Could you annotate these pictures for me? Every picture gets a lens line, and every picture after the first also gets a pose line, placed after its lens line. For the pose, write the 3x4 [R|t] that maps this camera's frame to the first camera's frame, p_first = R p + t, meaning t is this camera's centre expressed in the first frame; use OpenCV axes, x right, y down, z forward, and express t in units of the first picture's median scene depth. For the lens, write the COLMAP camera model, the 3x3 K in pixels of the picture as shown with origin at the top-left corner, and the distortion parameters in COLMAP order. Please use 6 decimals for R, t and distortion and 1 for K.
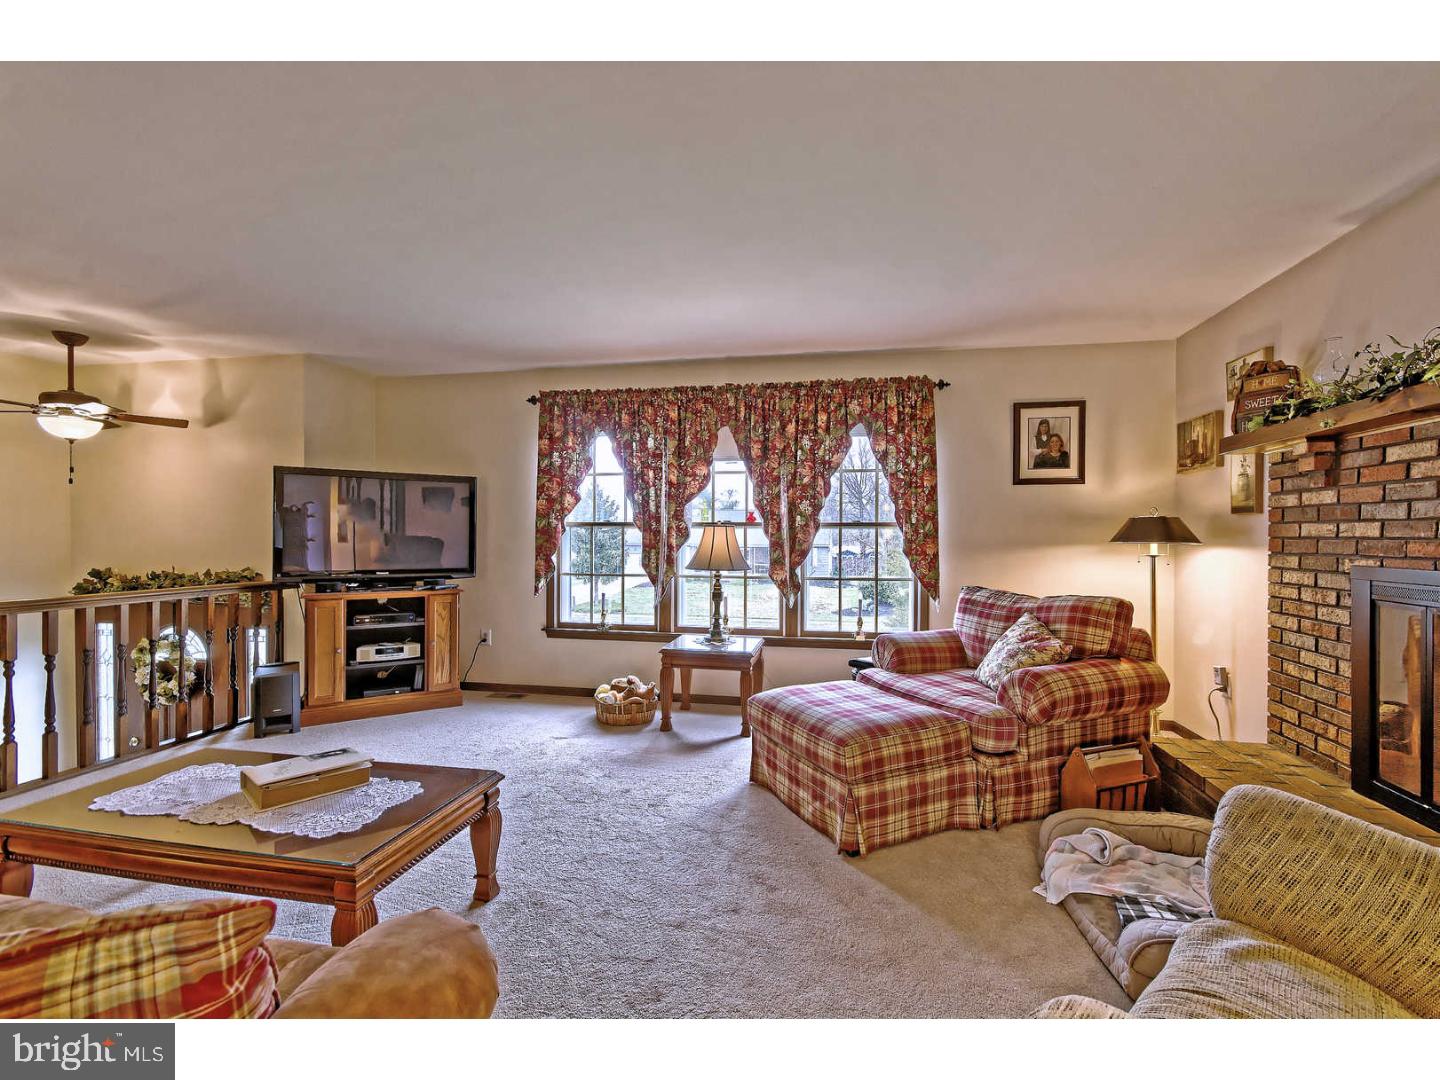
lens RADIAL K [[632.9, 0, 739.0], [0, 632.9, 537.3], [0, 0, 1]] dist [-0.000312, 0.000580]
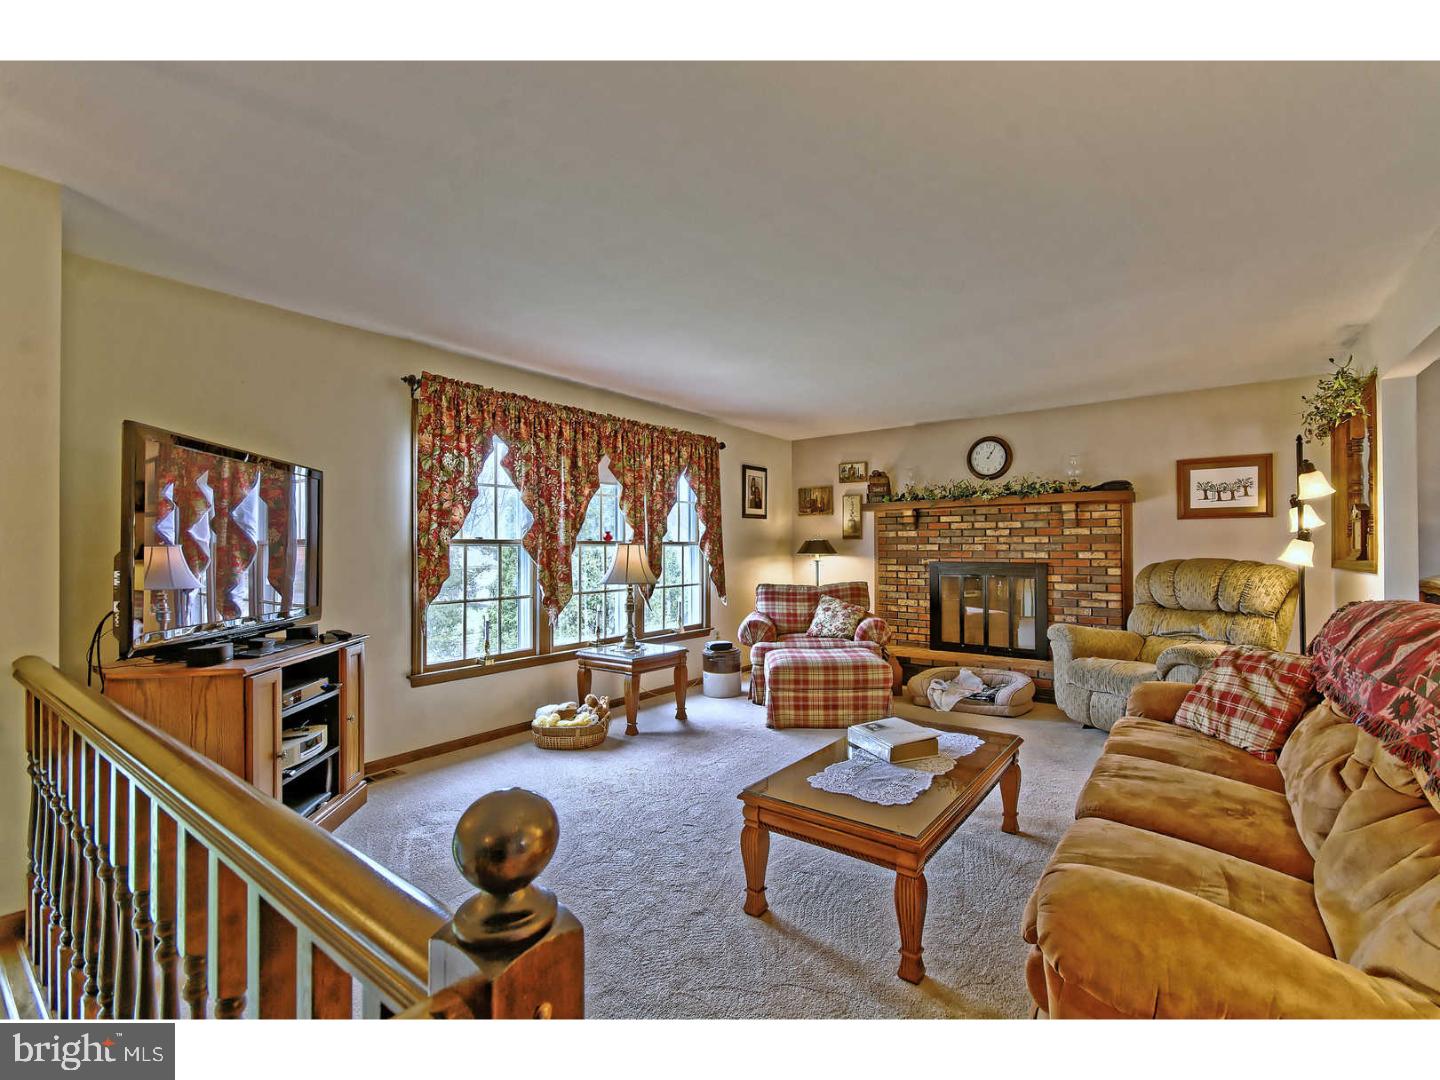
lens RADIAL K [[632.9, 0, 739.0], [0, 632.9, 537.3], [0, 0, 1]] dist [-0.000312, 0.000580]
pose [[0.429788, 0.009903, 0.902875, -0.943456], [0.008150, 0.999857, -0.014847, -0.011951], [-0.902893, 0.013740, 0.429646, 0.342670]]
